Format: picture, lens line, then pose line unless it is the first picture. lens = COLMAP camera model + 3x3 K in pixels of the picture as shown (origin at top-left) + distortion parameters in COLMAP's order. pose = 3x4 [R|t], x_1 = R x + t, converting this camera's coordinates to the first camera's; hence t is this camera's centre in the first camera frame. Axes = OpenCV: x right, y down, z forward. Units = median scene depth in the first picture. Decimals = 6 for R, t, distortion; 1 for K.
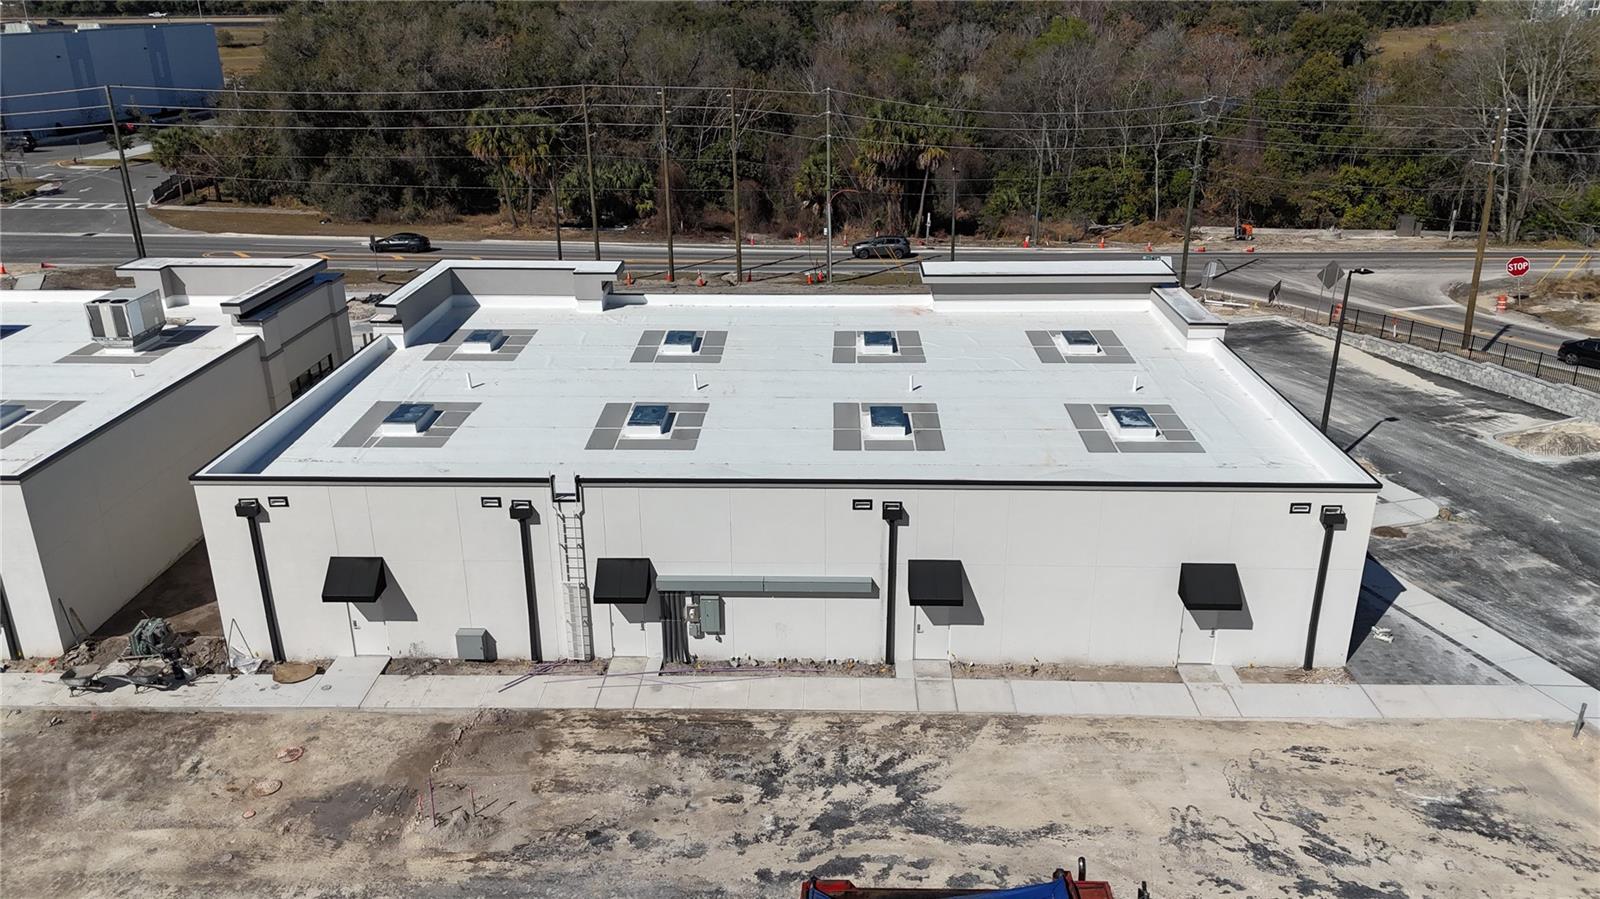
lens RADIAL K [[1174.6, 0, 801.3], [0, 1174.6, 441.1], [0, 0, 1]] dist [0.069220, -0.040396]
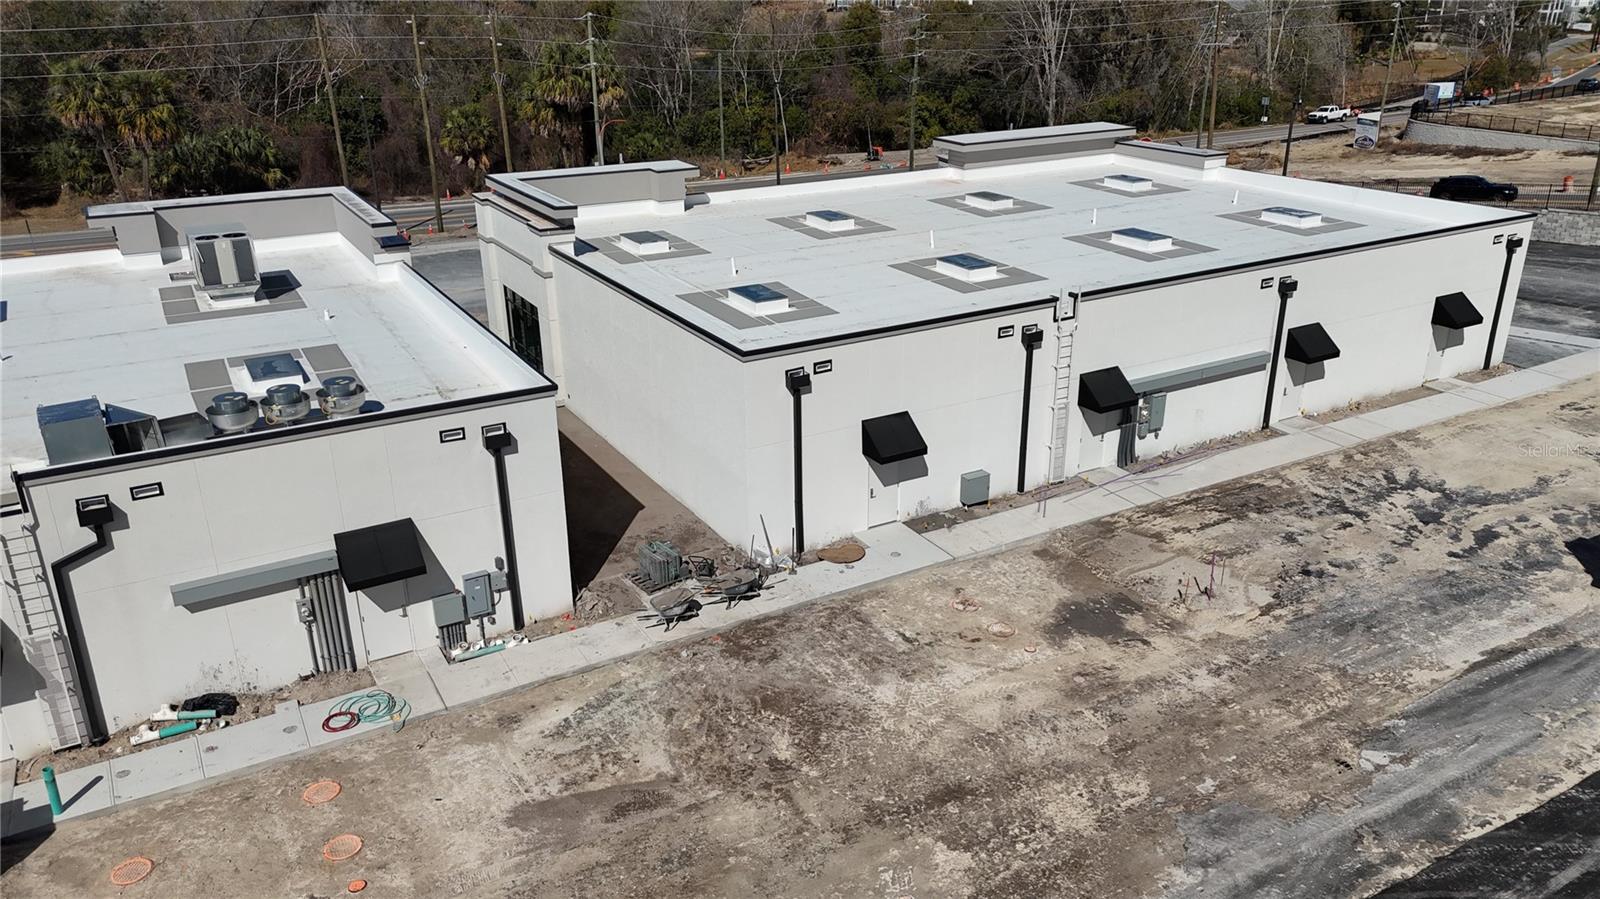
lens RADIAL K [[1174.6, 0, 801.3], [0, 1174.6, 448.5], [0, 0, 1]] dist [0.069220, -0.040396]
pose [[0.851001, -0.195369, 0.487471, -0.920657], [0.190651, 0.979831, 0.059869, 0.056296], [-0.489335, 0.041988, 0.871084, 0.230463]]
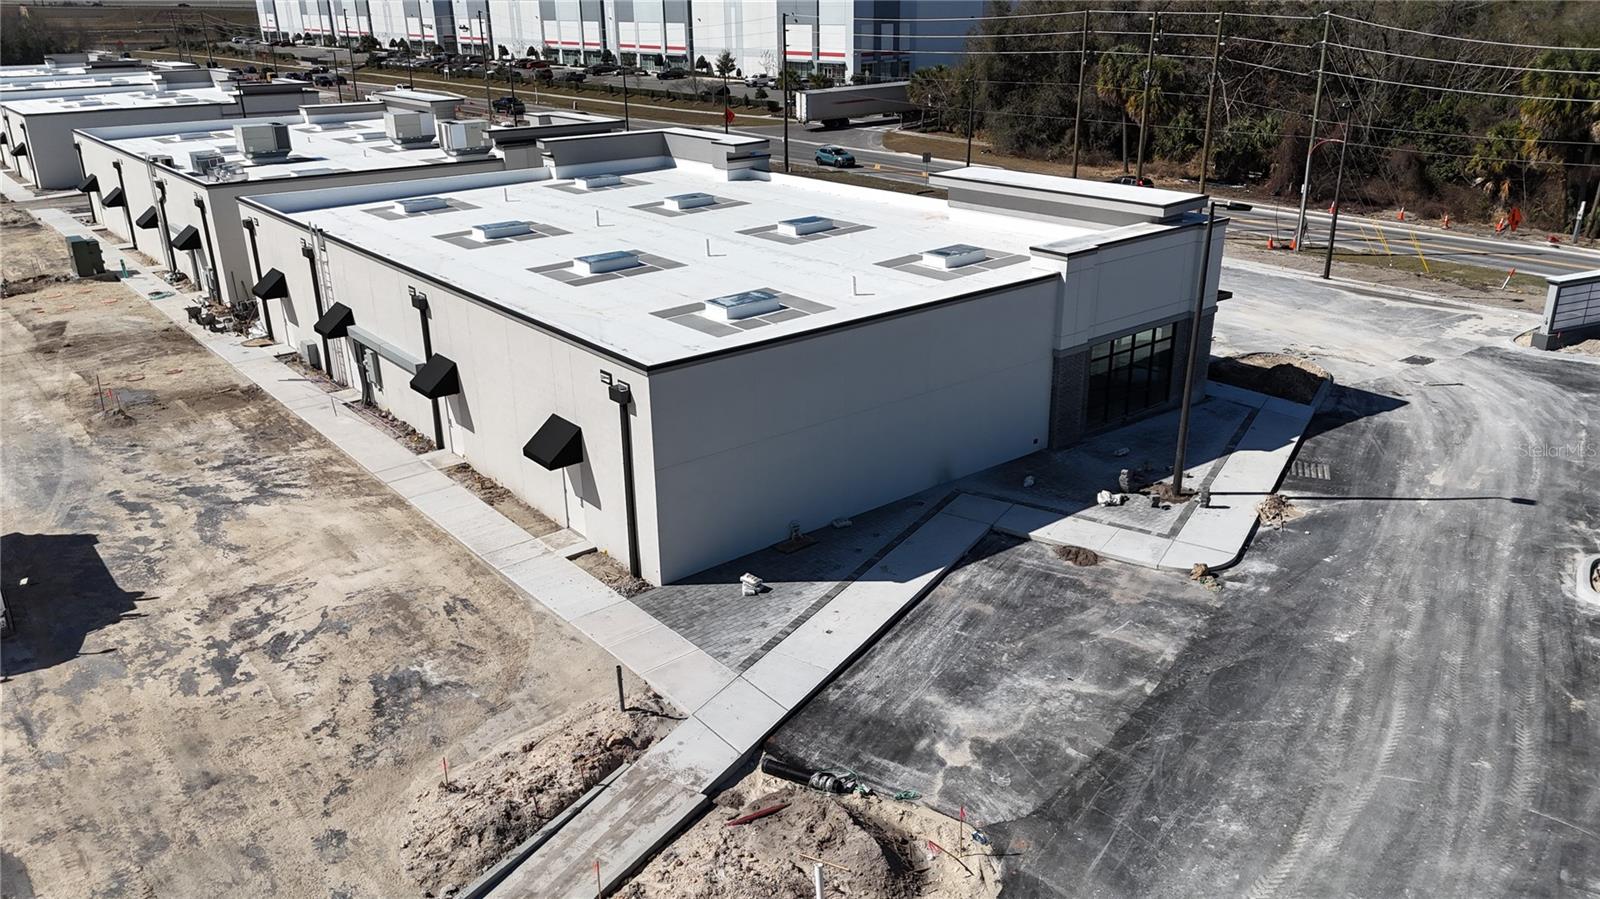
lens RADIAL K [[1174.6, 0, 800.9], [0, 1174.6, 455.1], [0, 0, 1]] dist [0.069220, -0.040396]
pose [[0.646251, 0.271163, -0.713324, 1.143242], [-0.261255, 0.956871, 0.127055, -0.036510], [0.717012, 0.104250, 0.689222, 0.505188]]
